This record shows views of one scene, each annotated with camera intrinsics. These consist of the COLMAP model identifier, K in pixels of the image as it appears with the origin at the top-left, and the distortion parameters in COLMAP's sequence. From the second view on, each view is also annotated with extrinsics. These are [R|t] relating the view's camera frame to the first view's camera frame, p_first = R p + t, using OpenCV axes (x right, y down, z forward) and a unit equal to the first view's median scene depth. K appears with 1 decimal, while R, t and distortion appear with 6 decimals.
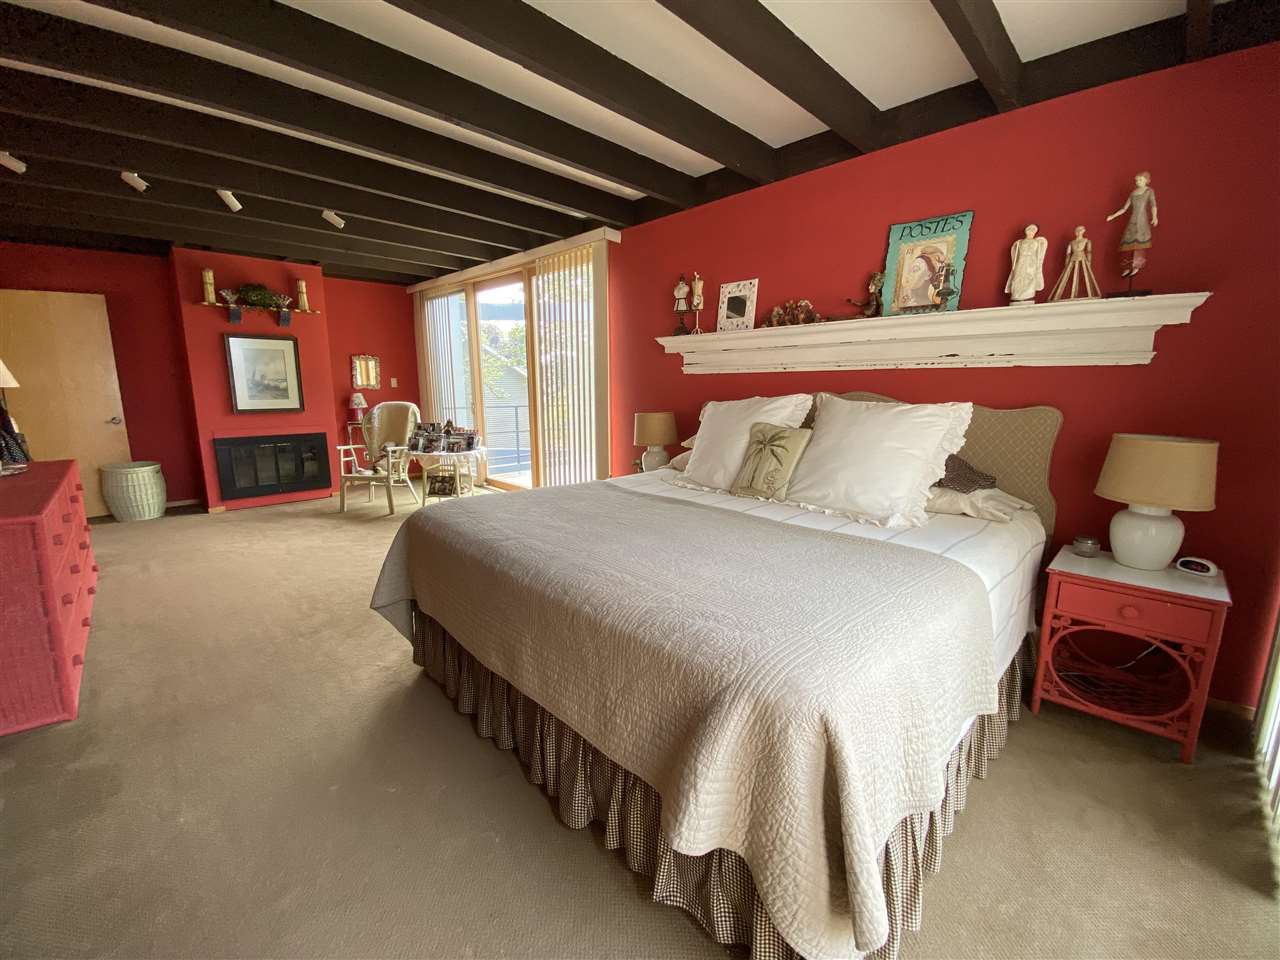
lens RADIAL K [[526.1, 0, 640.0], [0, 526.1, 480.0], [0, 0, 1]] dist [0.011846, -0.017493]
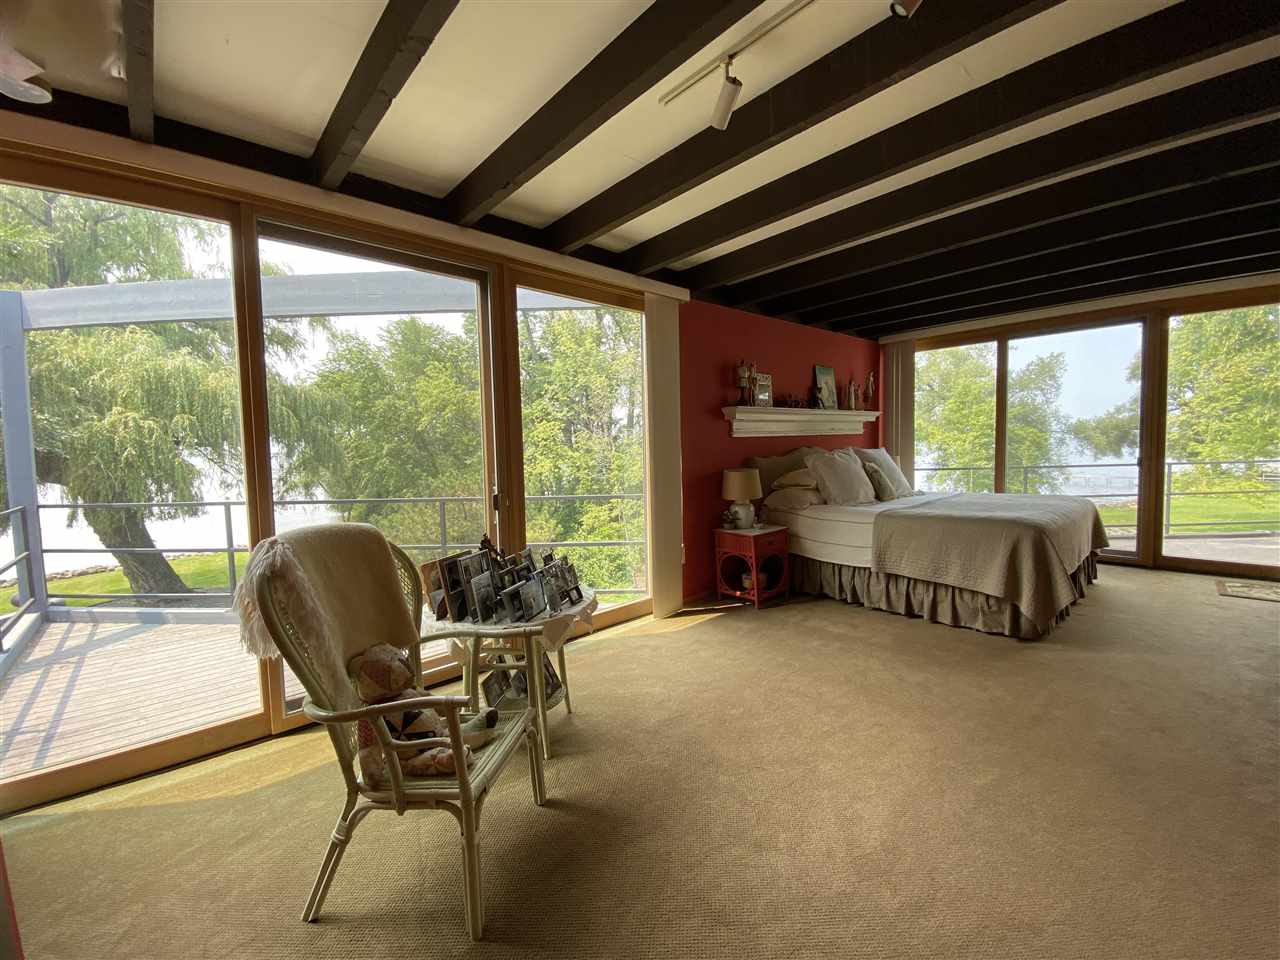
lens RADIAL K [[526.1, 0, 640.0], [0, 526.1, 480.0], [0, 0, 1]] dist [0.011846, -0.017493]
pose [[0.061516, -0.070371, 0.995622, -1.225650], [0.203842, 0.977373, 0.056487, -0.244763], [-0.977069, 0.199475, 0.074469, 1.265322]]
